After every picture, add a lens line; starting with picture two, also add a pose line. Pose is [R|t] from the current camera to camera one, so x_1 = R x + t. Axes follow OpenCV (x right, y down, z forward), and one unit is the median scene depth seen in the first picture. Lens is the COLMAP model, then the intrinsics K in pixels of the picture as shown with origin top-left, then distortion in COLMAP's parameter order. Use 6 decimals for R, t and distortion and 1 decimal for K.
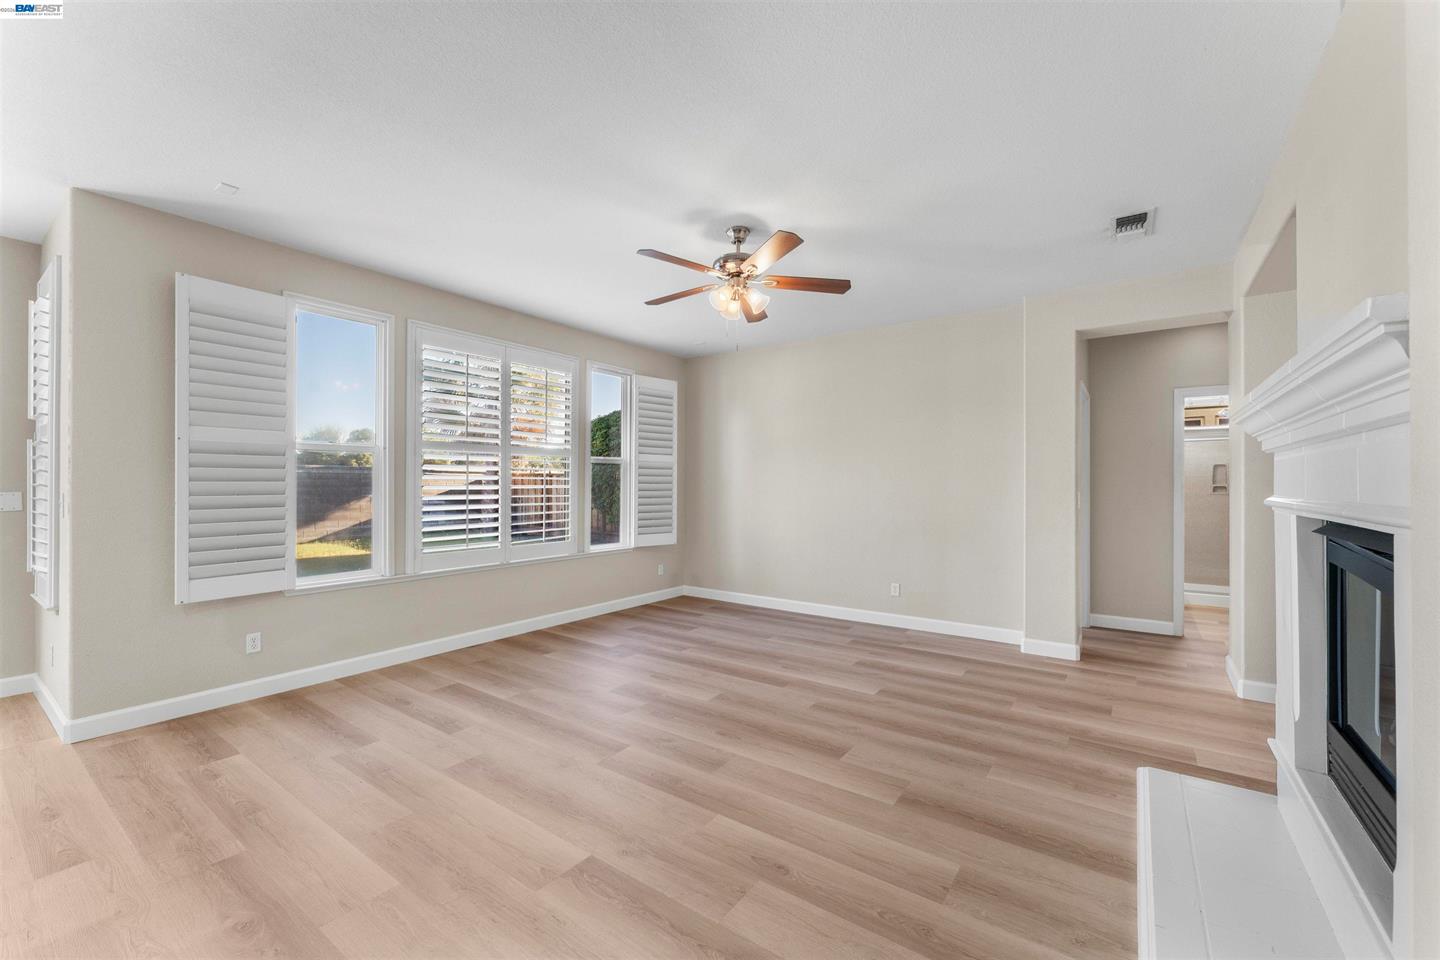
lens RADIAL K [[581.3, 0, 715.6], [0, 581.3, 484.4], [0, 0, 1]] dist [-0.001391, -0.000276]
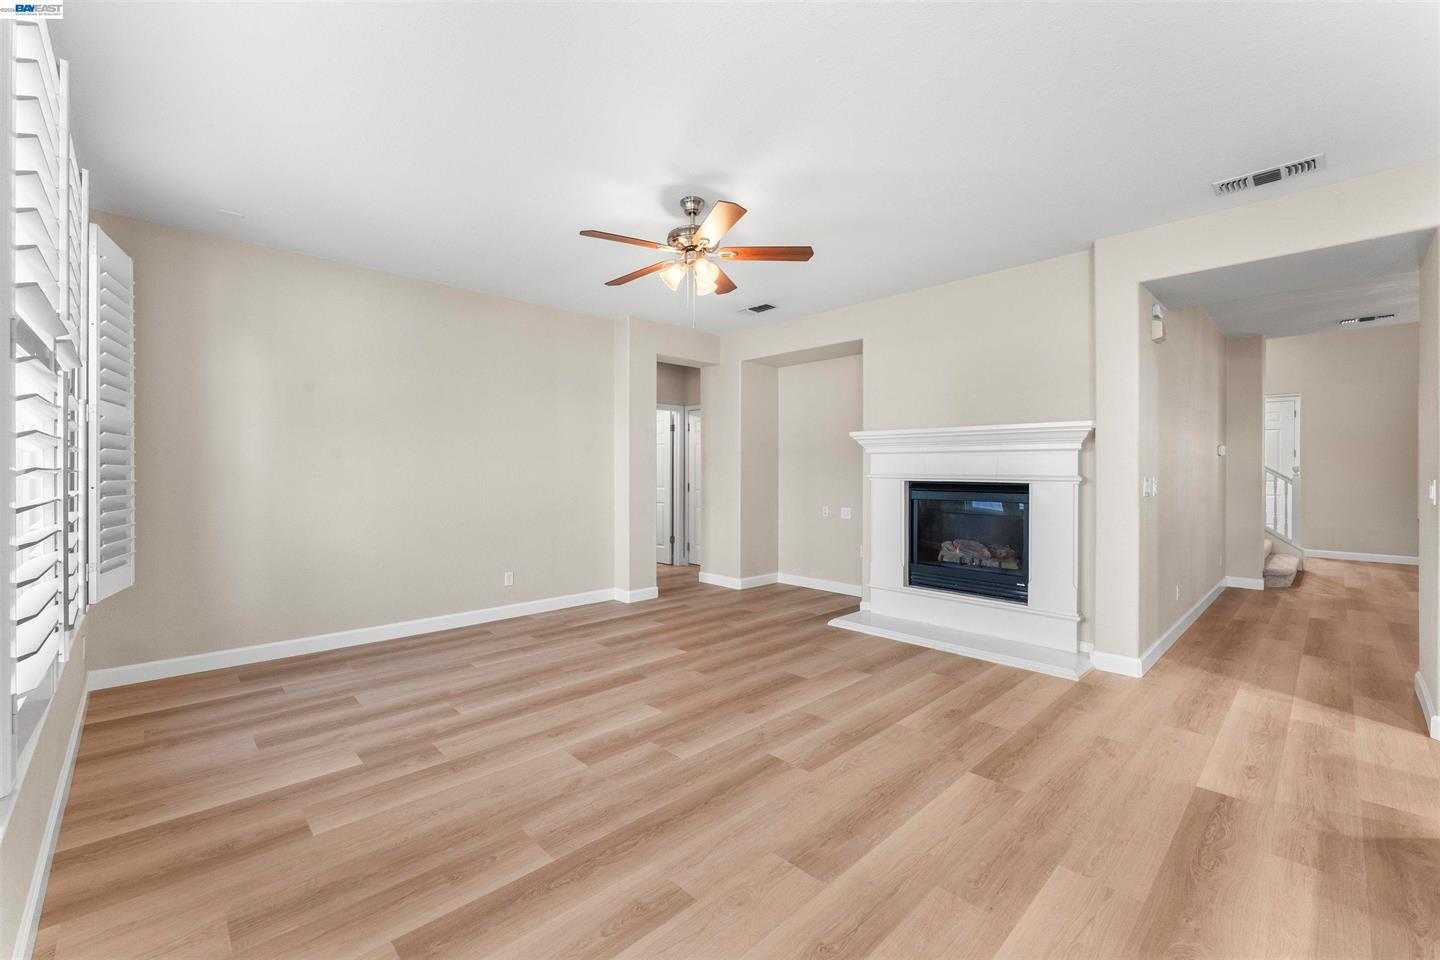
lens RADIAL K [[595.0, 0, 723.4], [0, 595.0, 474.9], [0, 0, 1]] dist [0.000408, -0.000119]
pose [[0.173725, -0.011200, 0.984731, -0.942991], [-0.002999, 0.999925, 0.011902, -0.000825], [-0.984790, -0.005021, 0.173678, 0.796010]]
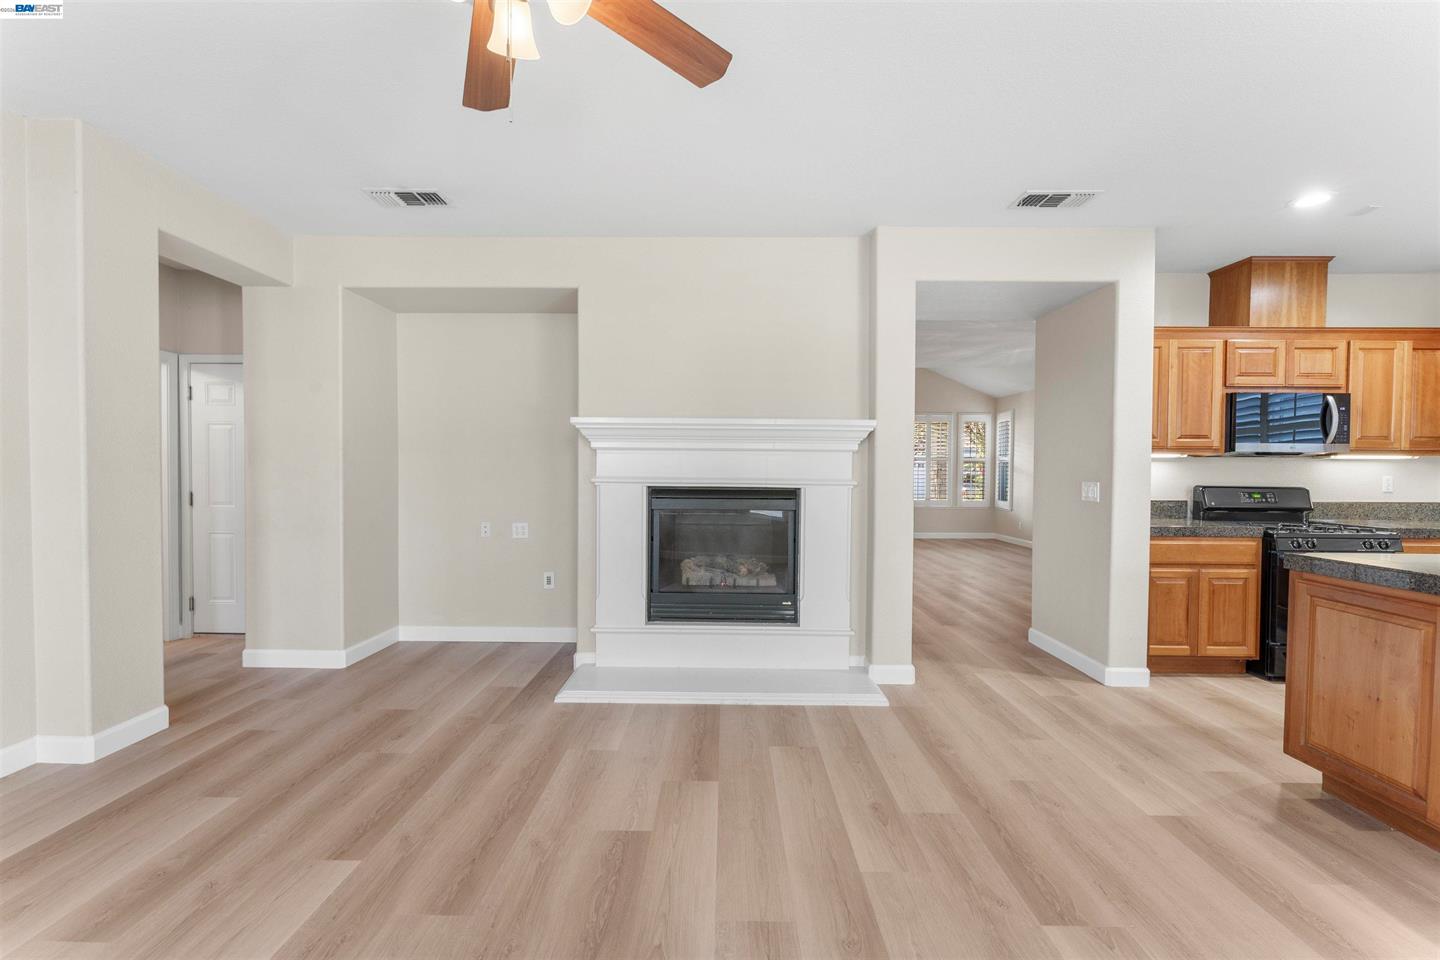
lens RADIAL K [[581.3, 0, 715.6], [0, 581.3, 484.4], [0, 0, 1]] dist [-0.001391, -0.000276]
pose [[-0.575034, -0.025319, 0.817738, -0.371346], [-0.011259, 0.999671, 0.023035, 0.001022], [-0.818052, 0.004039, -0.575130, 1.135098]]
